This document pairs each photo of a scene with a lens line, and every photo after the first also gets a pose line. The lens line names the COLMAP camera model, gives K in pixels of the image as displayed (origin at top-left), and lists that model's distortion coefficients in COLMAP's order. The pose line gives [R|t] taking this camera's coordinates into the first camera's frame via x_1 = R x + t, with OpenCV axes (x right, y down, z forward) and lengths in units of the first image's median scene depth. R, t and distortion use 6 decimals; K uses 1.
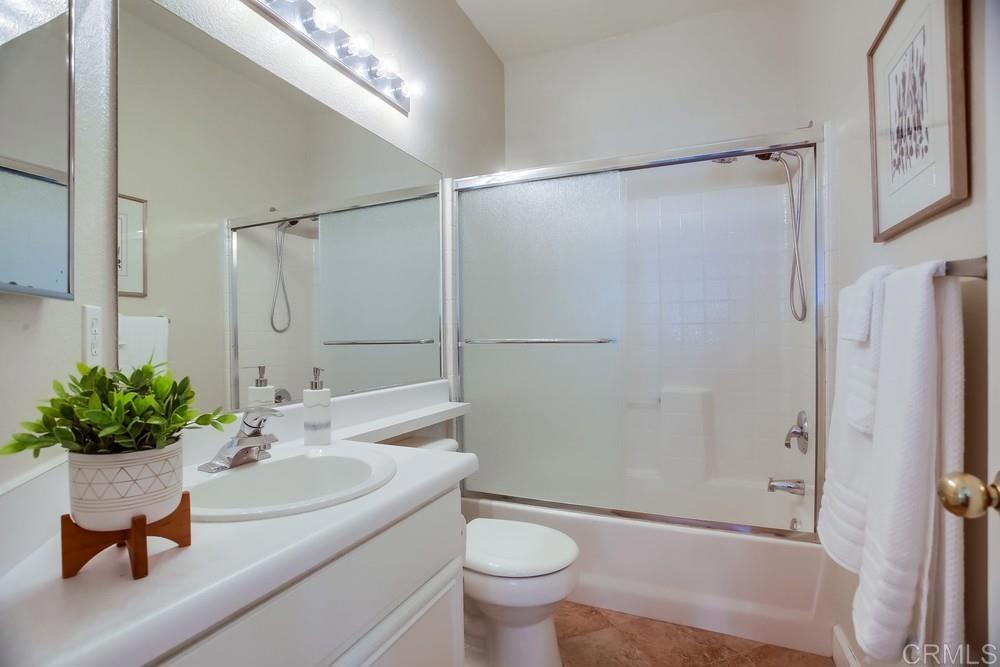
lens RADIAL K [[532.3, 0, 492.4], [0, 532.3, 339.5], [0, 0, 1]] dist [-0.082686, 0.036775]
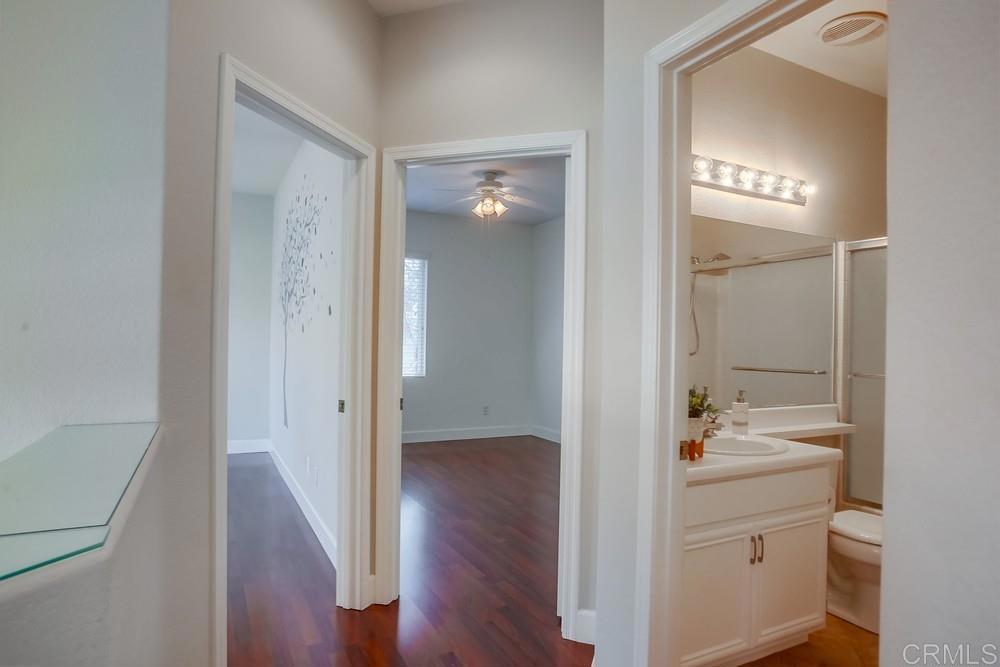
lens RADIAL K [[532.3, 0, 492.4], [0, 532.3, 339.5], [0, 0, 1]] dist [-0.082686, 0.036775]
pose [[0.760885, 0.020012, -0.648578, 0.084326], [-0.035023, 0.999334, -0.010253, -0.036147], [0.647941, 0.030516, 0.761079, -0.455755]]
